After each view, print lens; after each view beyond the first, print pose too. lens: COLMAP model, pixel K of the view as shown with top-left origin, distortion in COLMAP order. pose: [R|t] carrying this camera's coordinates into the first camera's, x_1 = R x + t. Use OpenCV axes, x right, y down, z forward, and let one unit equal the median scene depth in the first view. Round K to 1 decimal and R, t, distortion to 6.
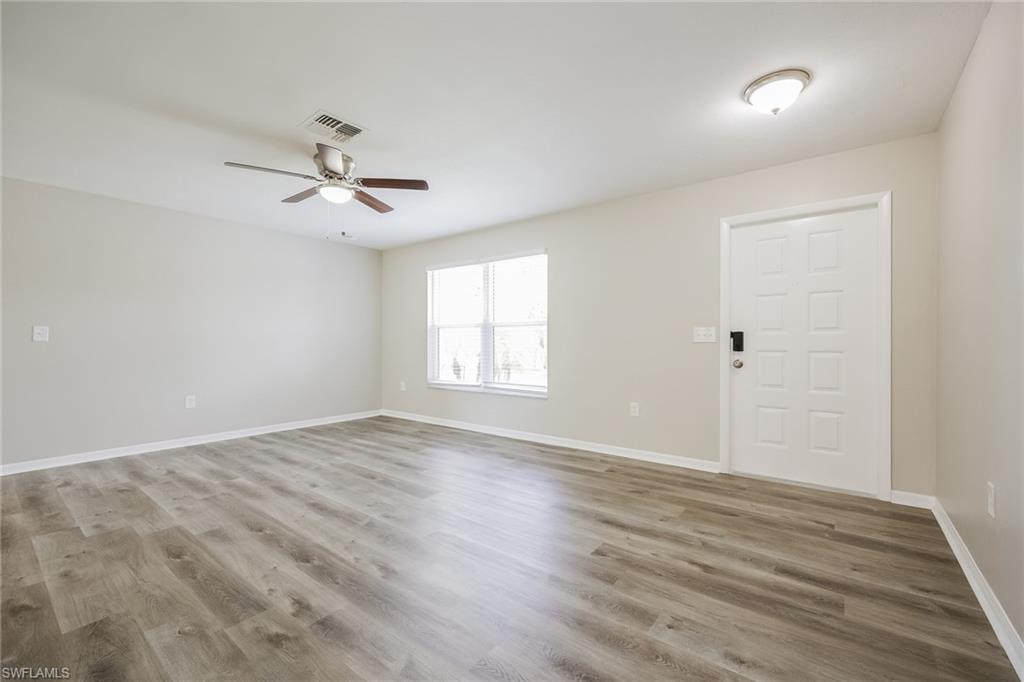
lens RADIAL K [[417.8, 0, 525.1], [0, 417.8, 348.6], [0, 0, 1]] dist [-0.001591, -0.000324]
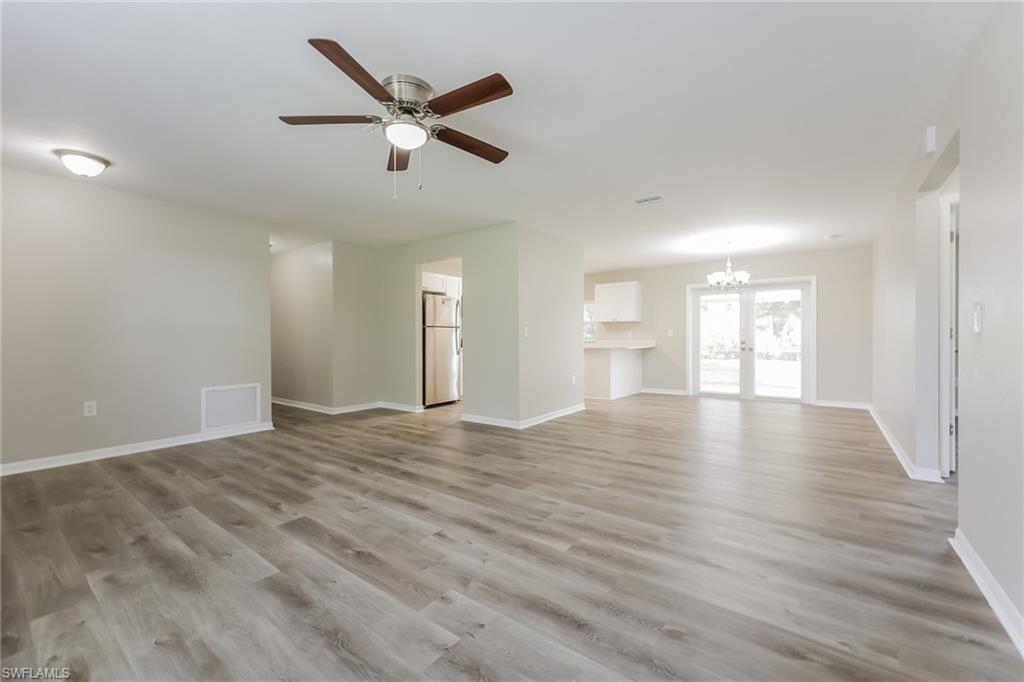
lens RADIAL K [[402.2, 0, 512.0], [0, 402.2, 341.0], [0, 0, 1]] dist [-0.001327, -0.000028]
pose [[-0.999974, 0.006674, 0.002729, -0.615540], [0.006760, 0.999442, 0.032717, -0.034744], [-0.002510, 0.032734, -0.999461, 1.642949]]
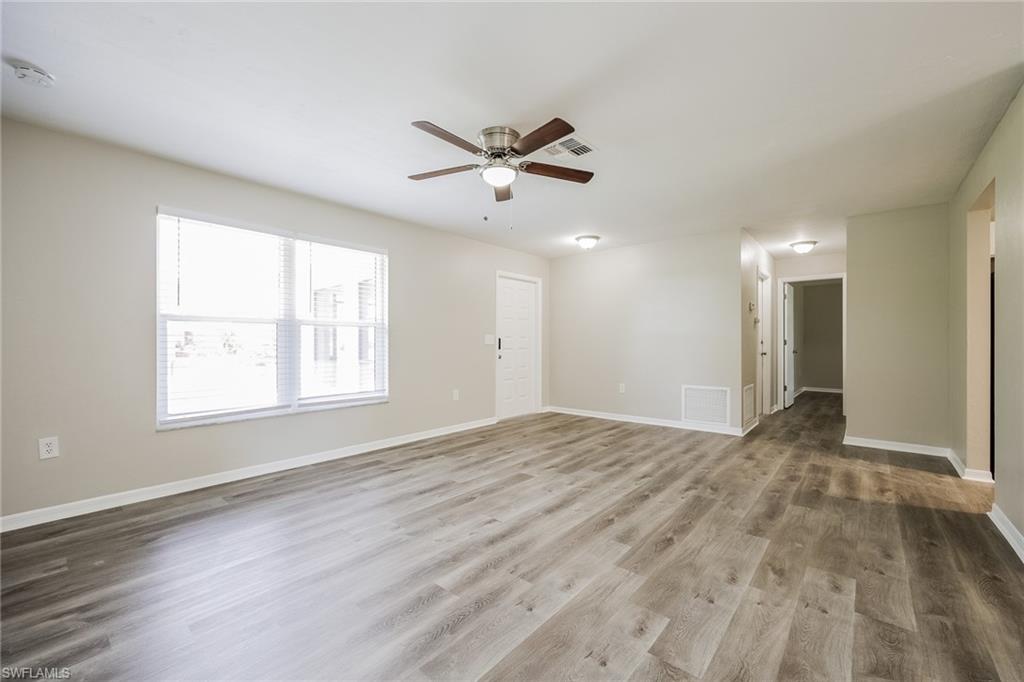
lens RADIAL K [[417.8, 0, 525.1], [0, 417.8, 348.6], [0, 0, 1]] dist [-0.001591, -0.000324]
pose [[0.044229, -0.009633, 0.998975, -1.264515], [0.020891, 0.999744, 0.008716, -0.010790], [-0.998803, 0.020484, 0.044419, 0.863347]]
